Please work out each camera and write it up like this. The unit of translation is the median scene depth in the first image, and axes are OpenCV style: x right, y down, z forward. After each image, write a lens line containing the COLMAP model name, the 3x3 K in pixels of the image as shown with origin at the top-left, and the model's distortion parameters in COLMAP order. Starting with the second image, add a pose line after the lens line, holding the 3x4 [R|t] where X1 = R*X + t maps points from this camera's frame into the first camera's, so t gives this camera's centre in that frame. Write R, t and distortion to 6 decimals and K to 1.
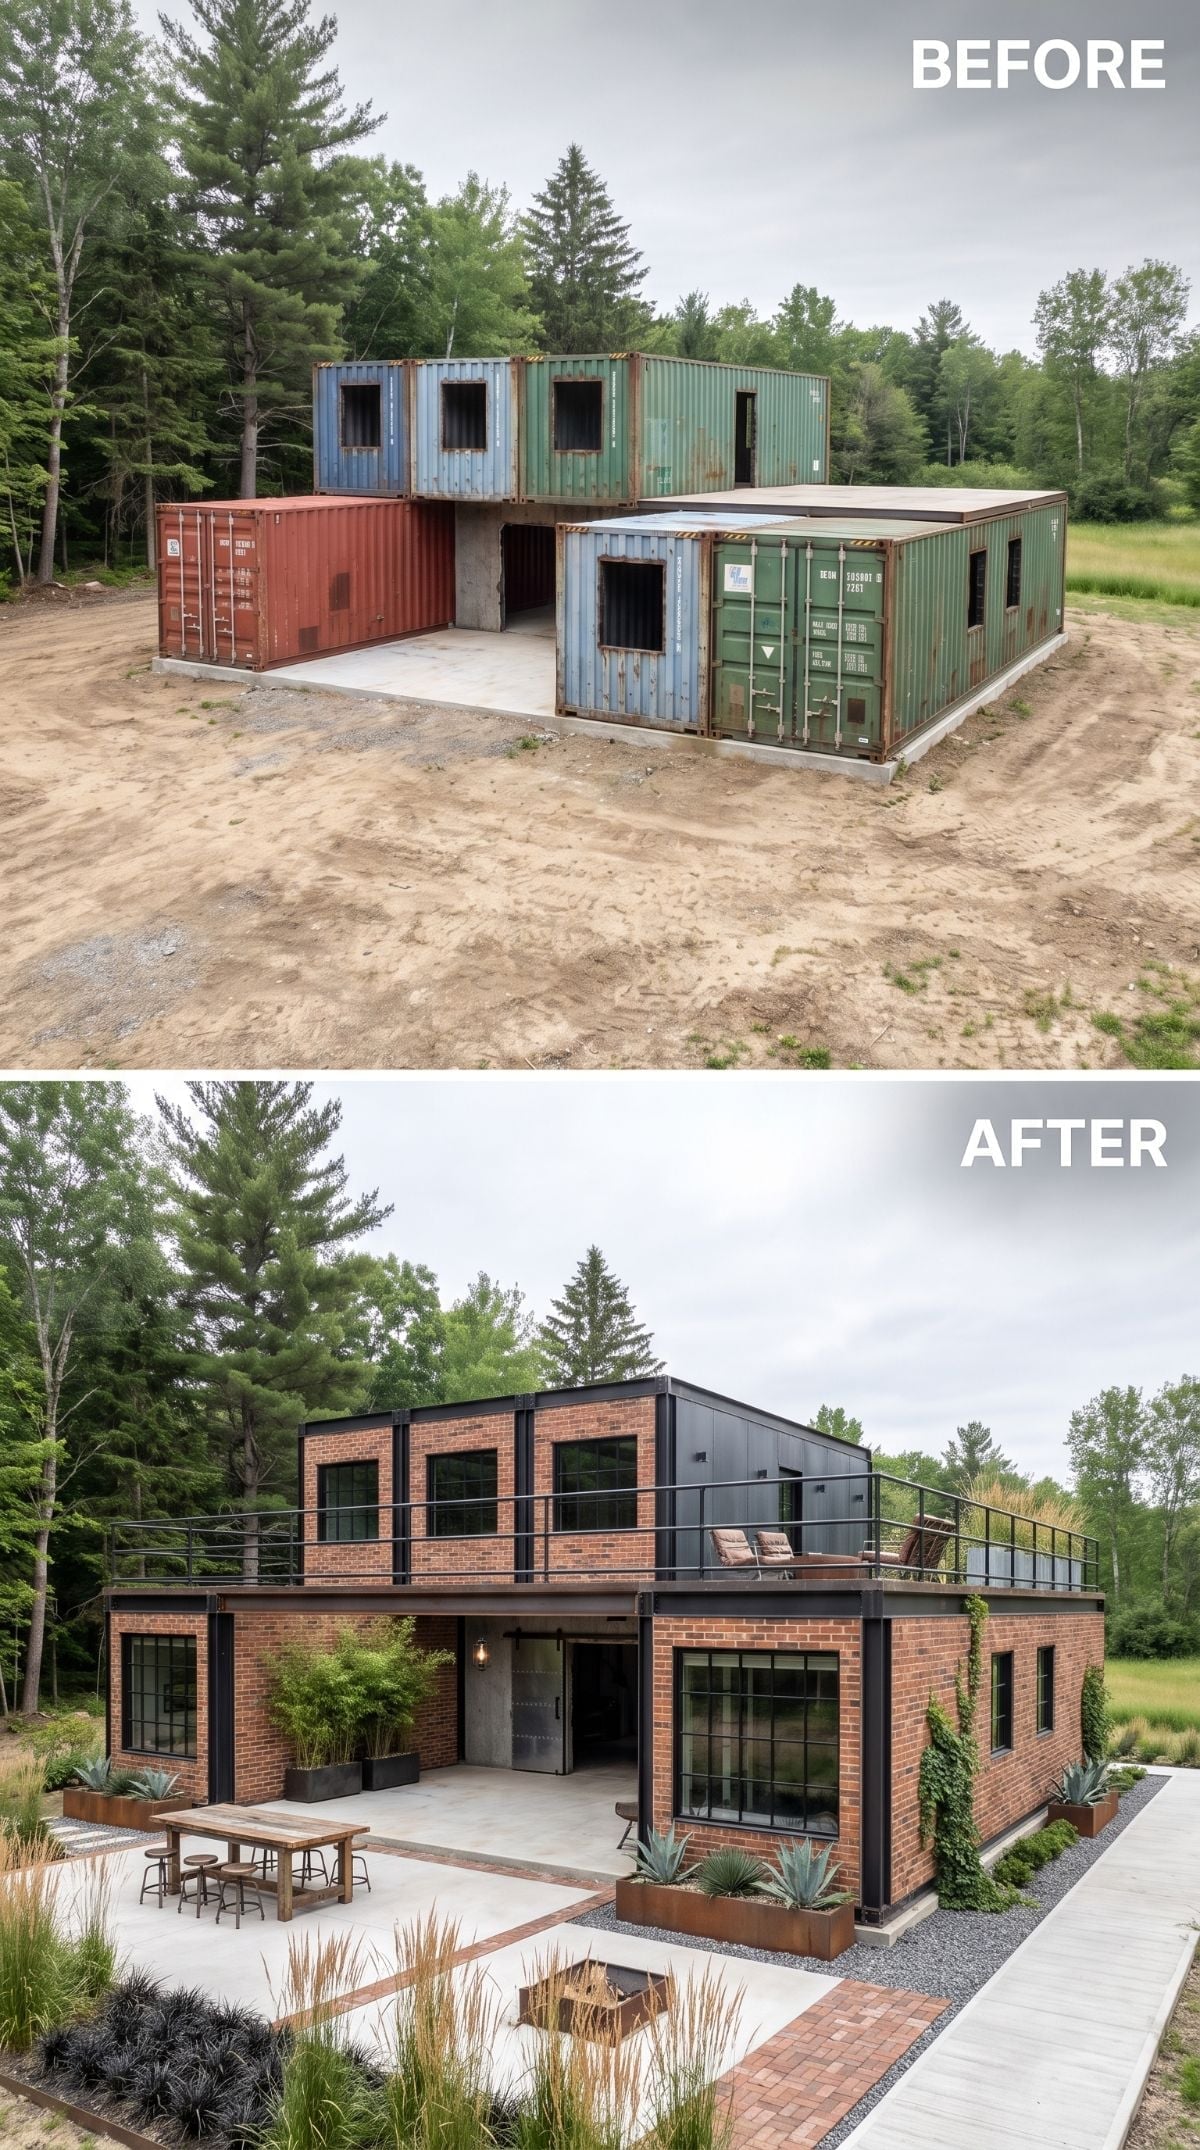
lens RADIAL K [[1606.3, 0, 602.0], [0, 1606.3, 1465.4], [0, 0, 1]] dist [-0.000360, 0.003473]
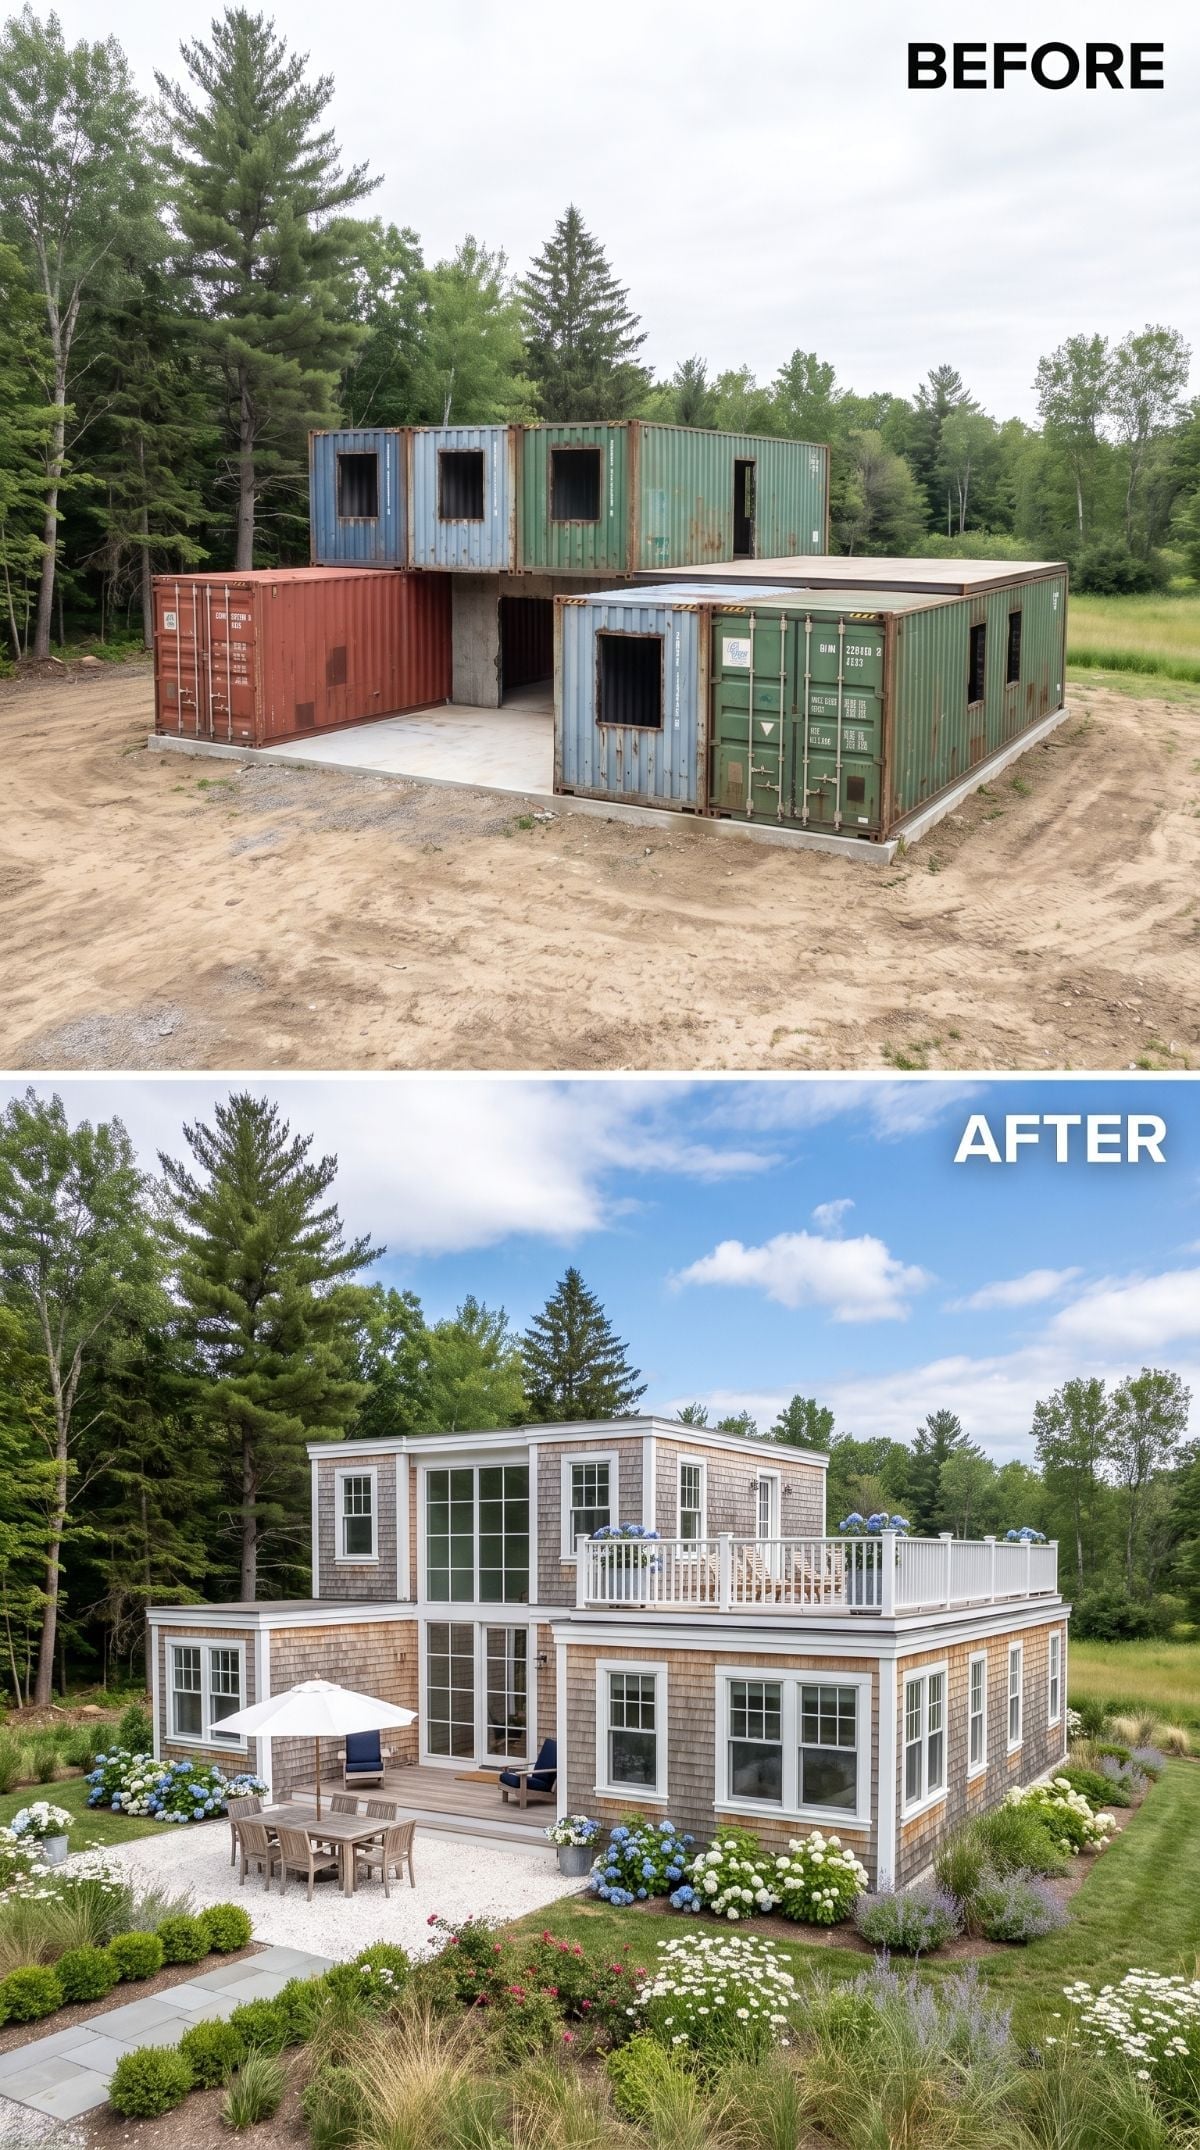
lens RADIAL K [[1610.2, 0, 596.1], [0, 1610.2, 1280.9], [0, 0, 1]] dist [0.002228, -0.002131]
pose [[0.999997, 0.000238, -0.002277, -0.000095], [-0.000226, 0.999985, 0.005421, -0.165689], [0.002278, -0.005421, 0.999983, 0.000123]]
